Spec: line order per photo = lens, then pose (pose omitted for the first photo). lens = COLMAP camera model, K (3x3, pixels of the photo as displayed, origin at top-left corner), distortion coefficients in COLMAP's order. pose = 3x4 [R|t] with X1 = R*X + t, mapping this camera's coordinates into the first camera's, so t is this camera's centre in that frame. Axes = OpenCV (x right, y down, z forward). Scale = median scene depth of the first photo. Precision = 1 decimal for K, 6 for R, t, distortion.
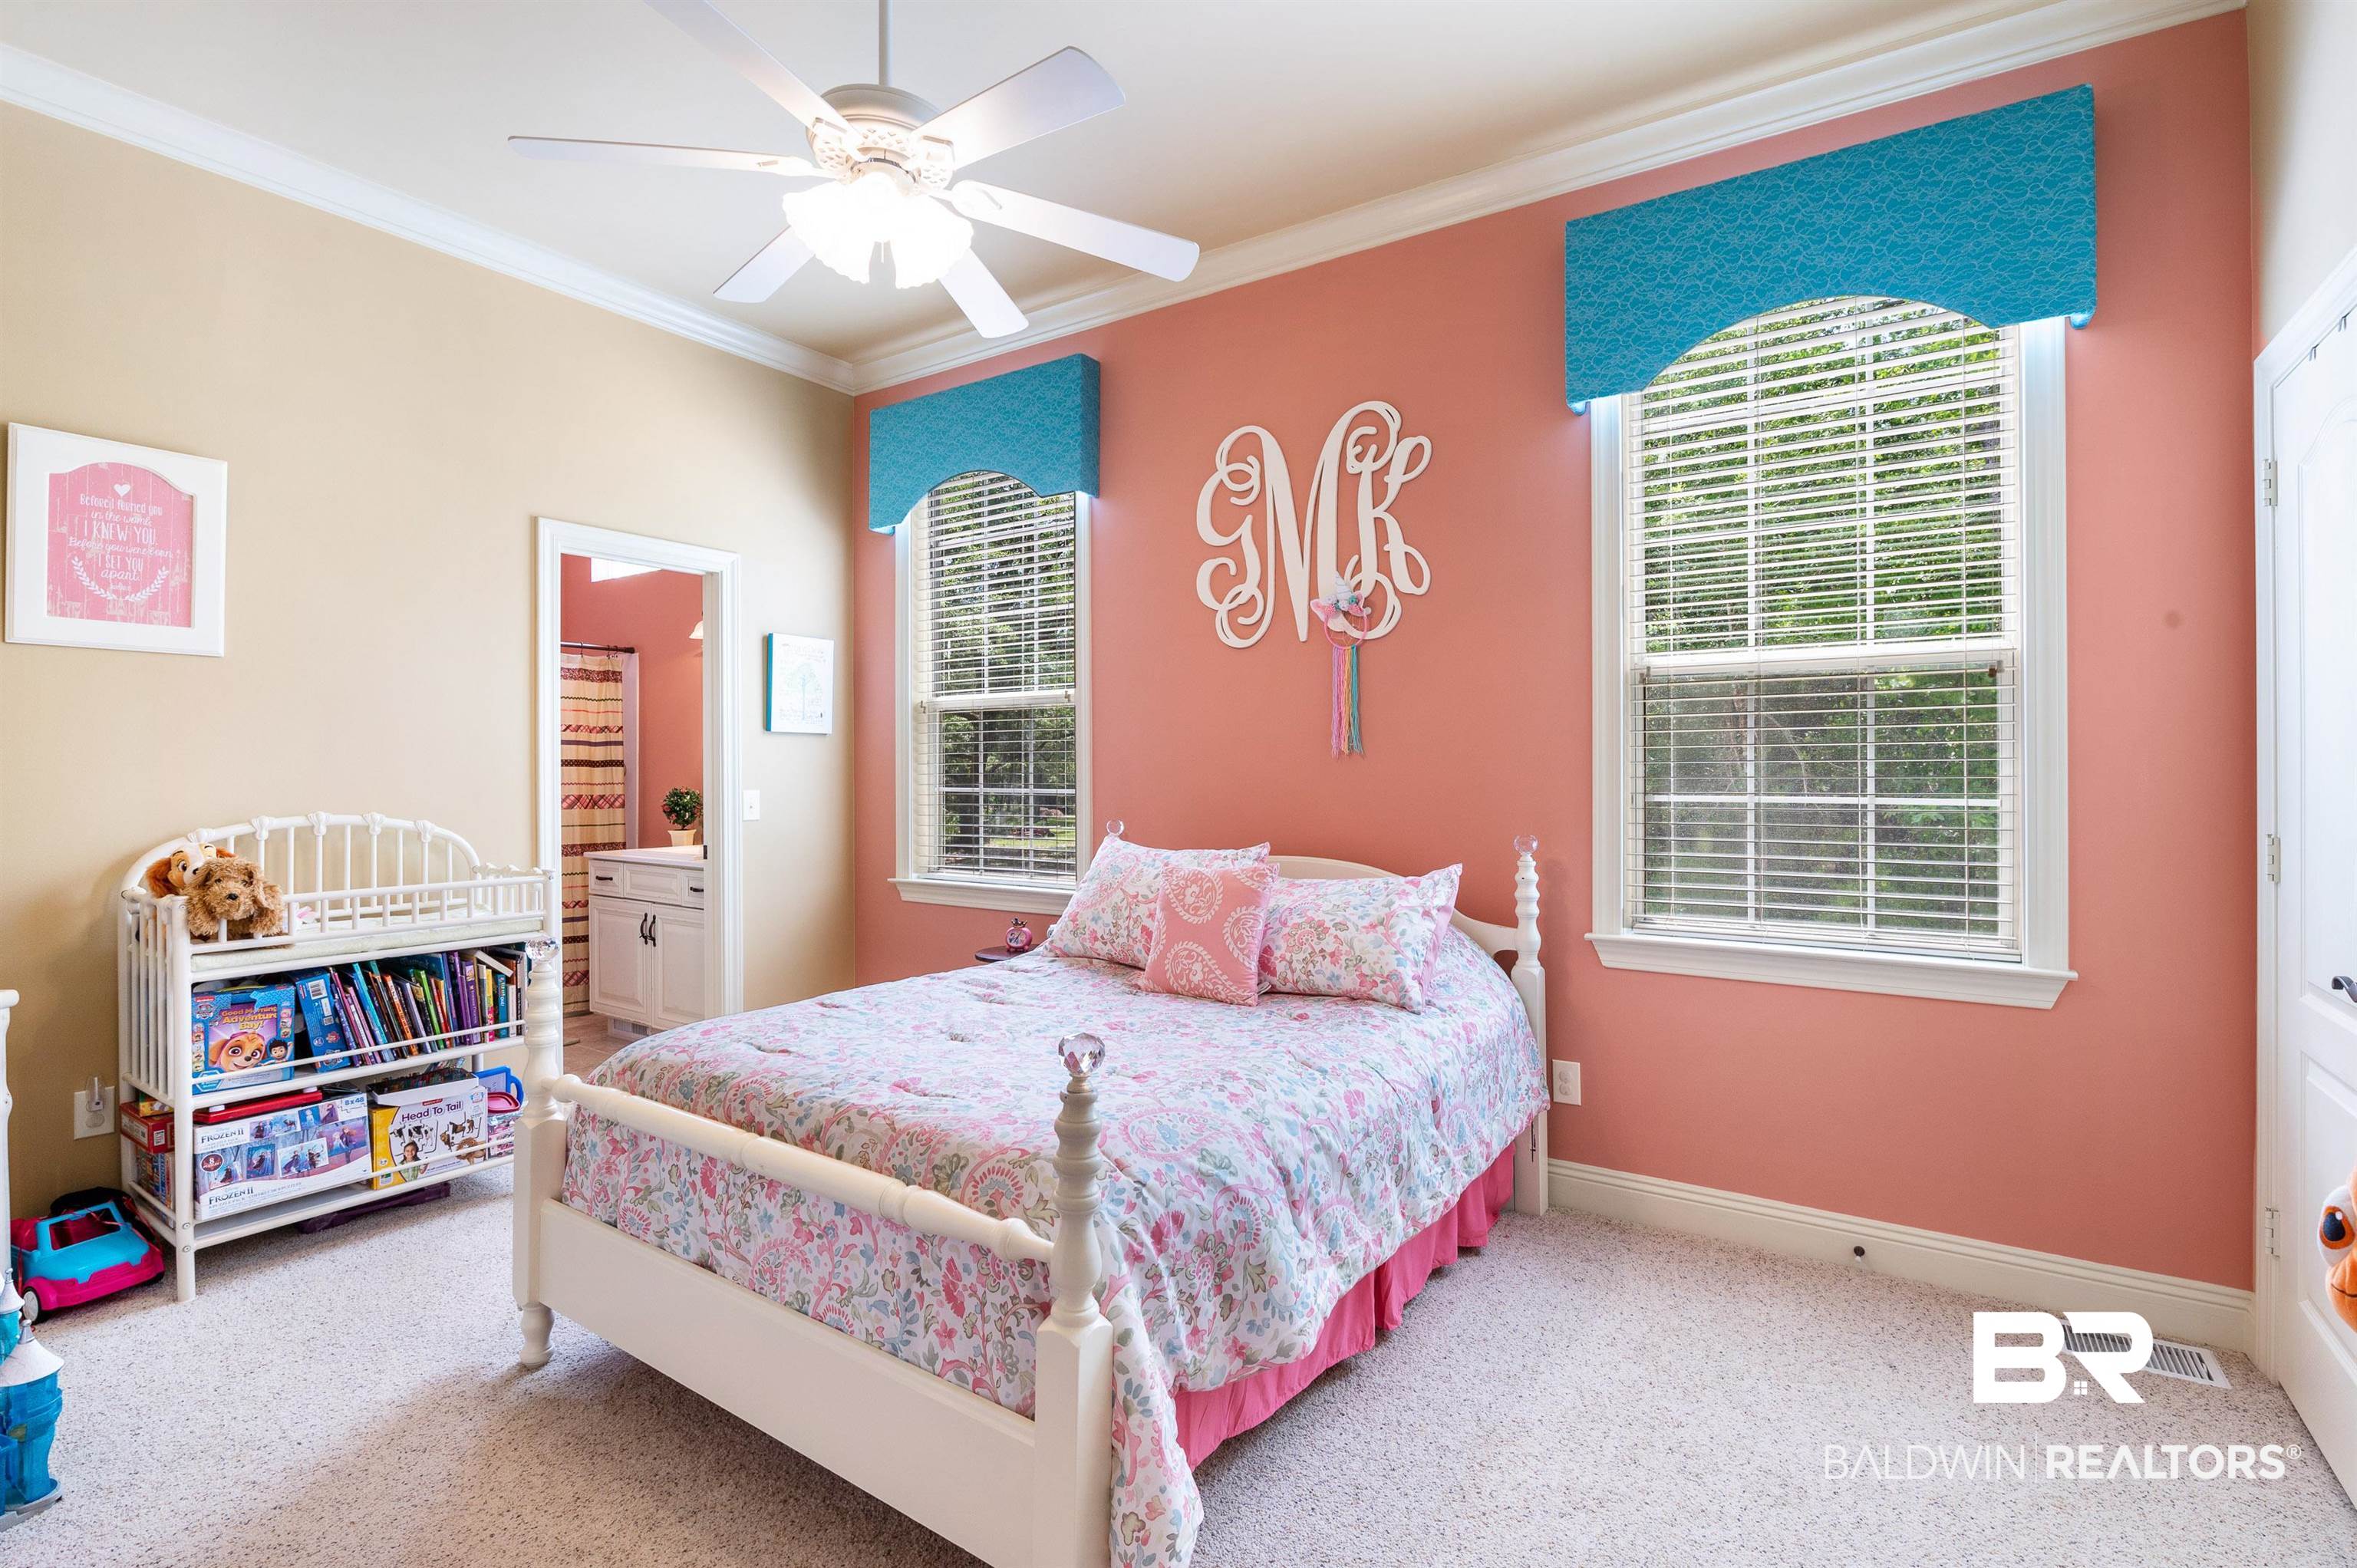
lens RADIAL K [[1085.5, 0, 1178.4], [0, 1085.5, 776.3], [0, 0, 1]] dist [-0.012687, -0.000621]
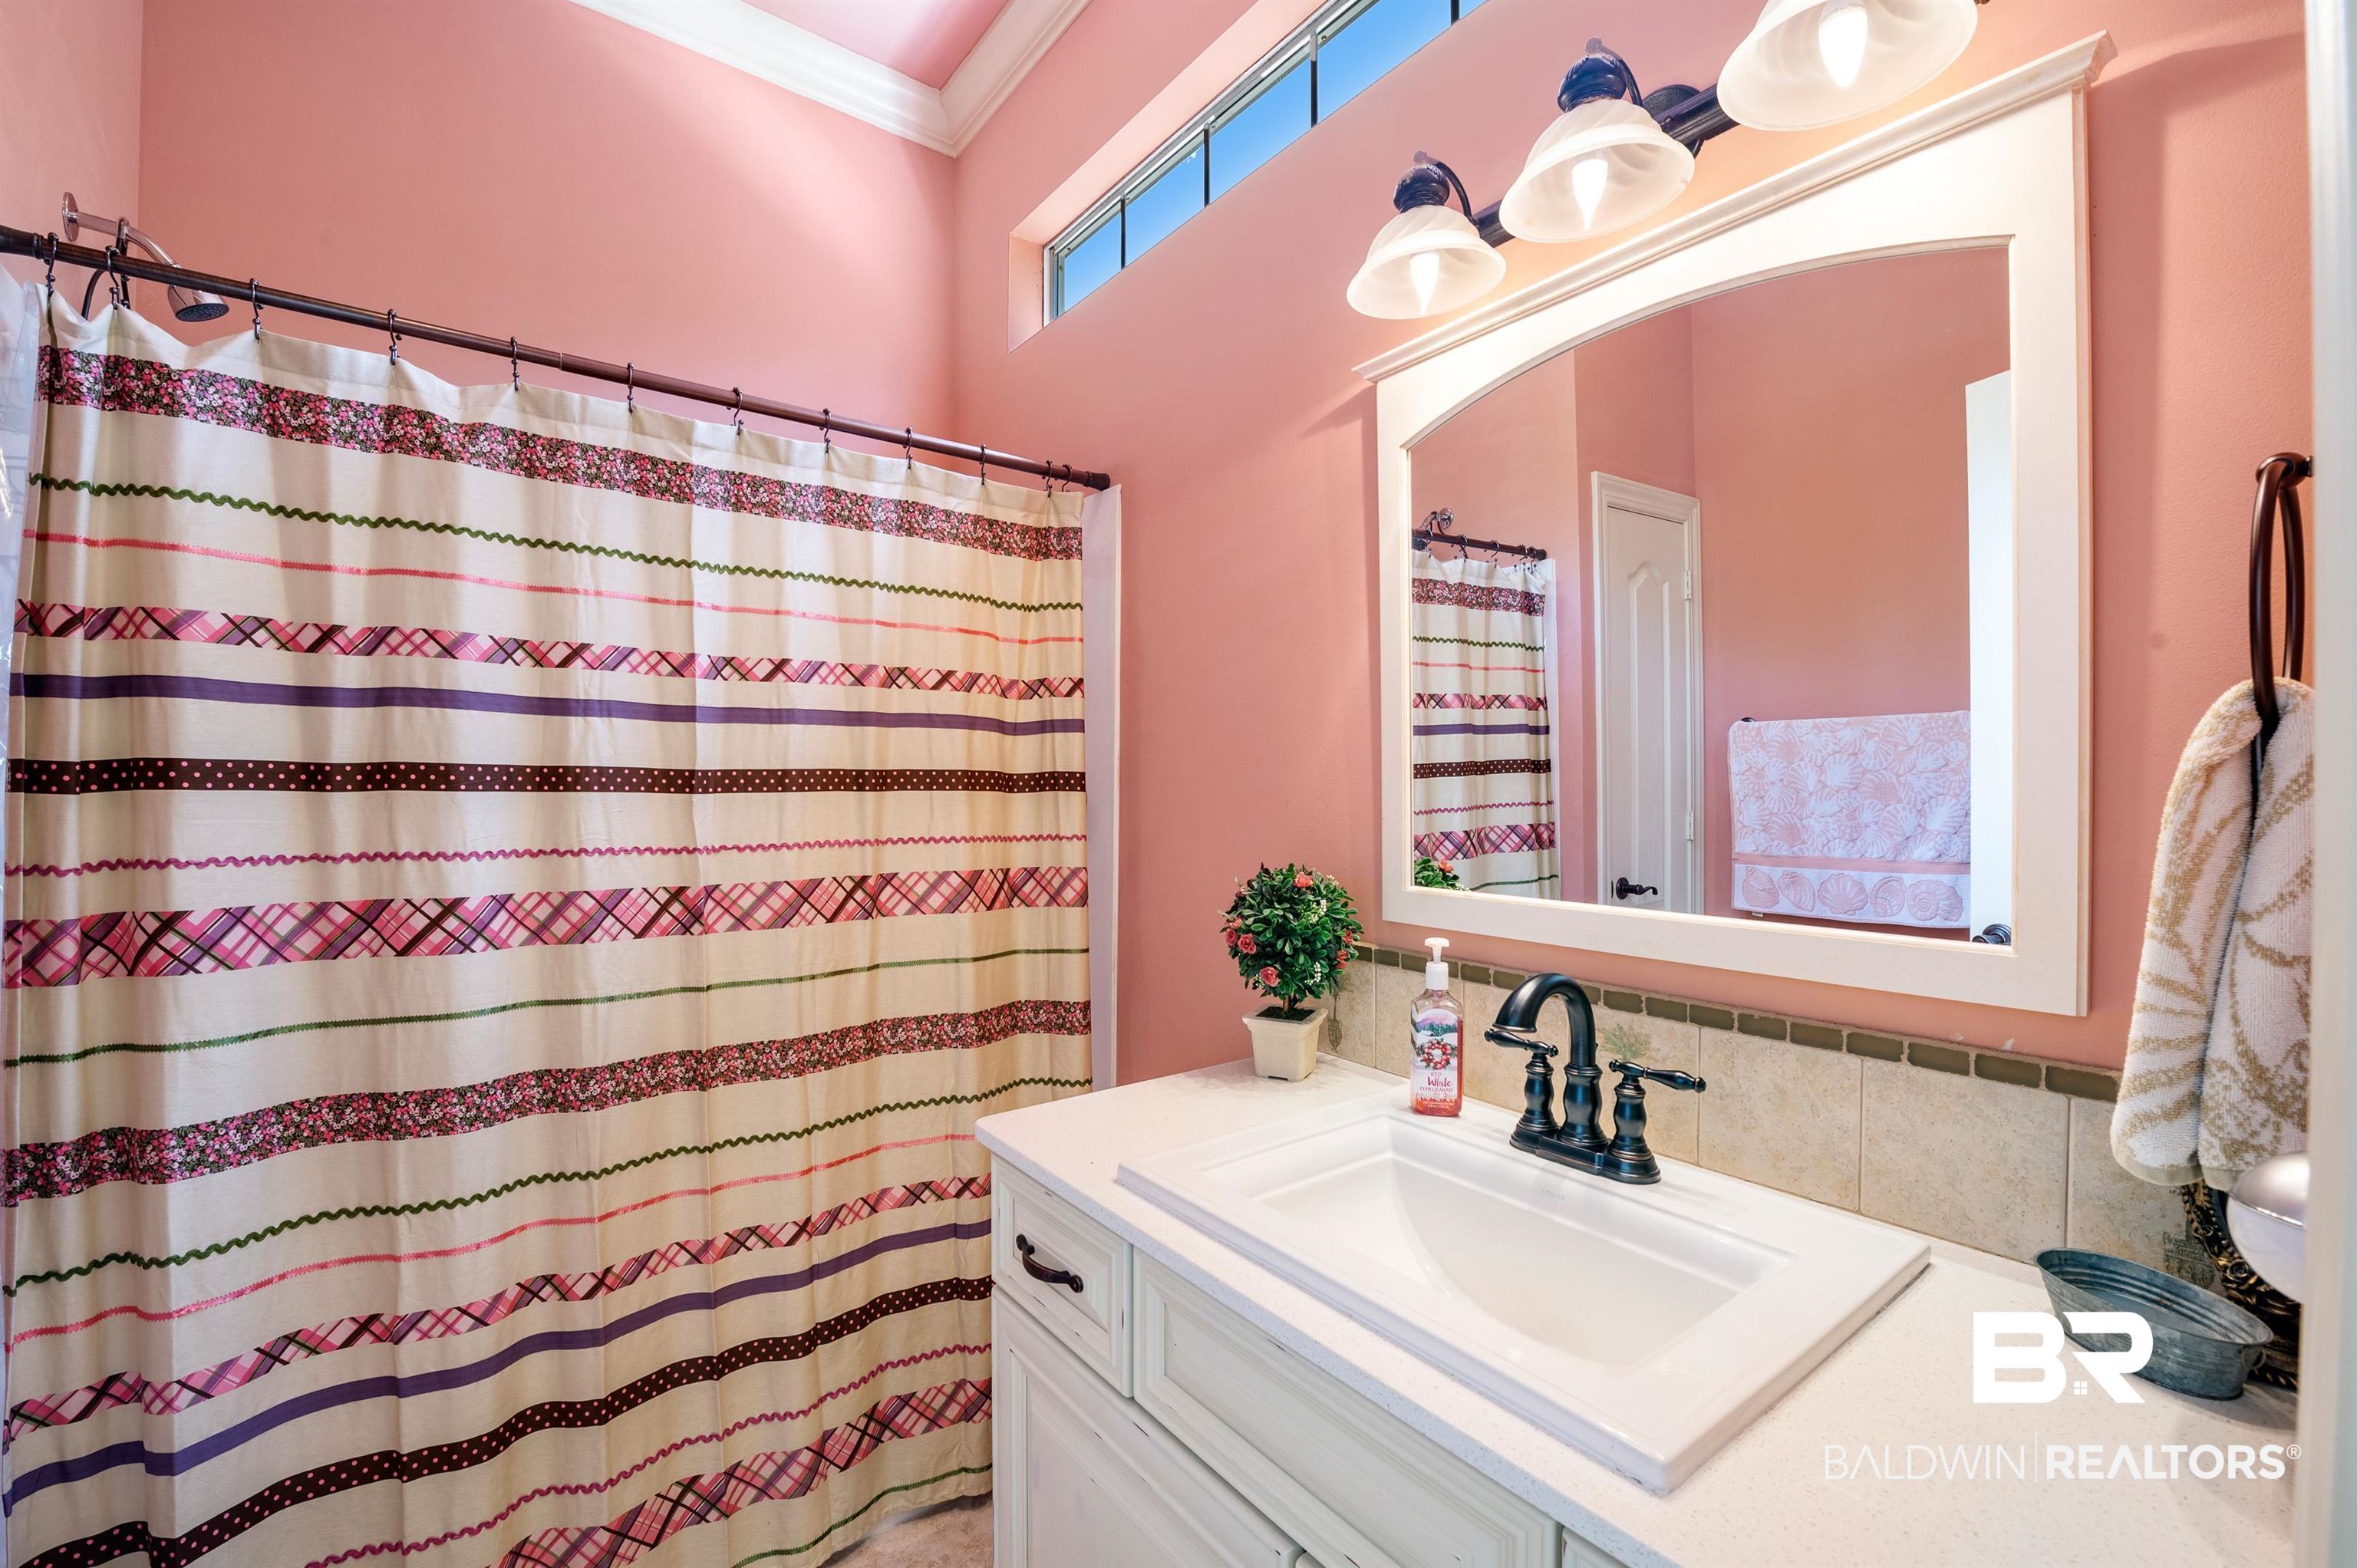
lens RADIAL K [[966.6, 0, 1178.5], [0, 966.6, 784.0], [0, 0, 1]] dist [-0.014236, -0.000490]
pose [[0.949610, 0.003293, -0.313416, -0.384684], [-0.004291, 0.999988, -0.002494, -0.010447], [0.313404, 0.003713, 0.949613, 0.708046]]
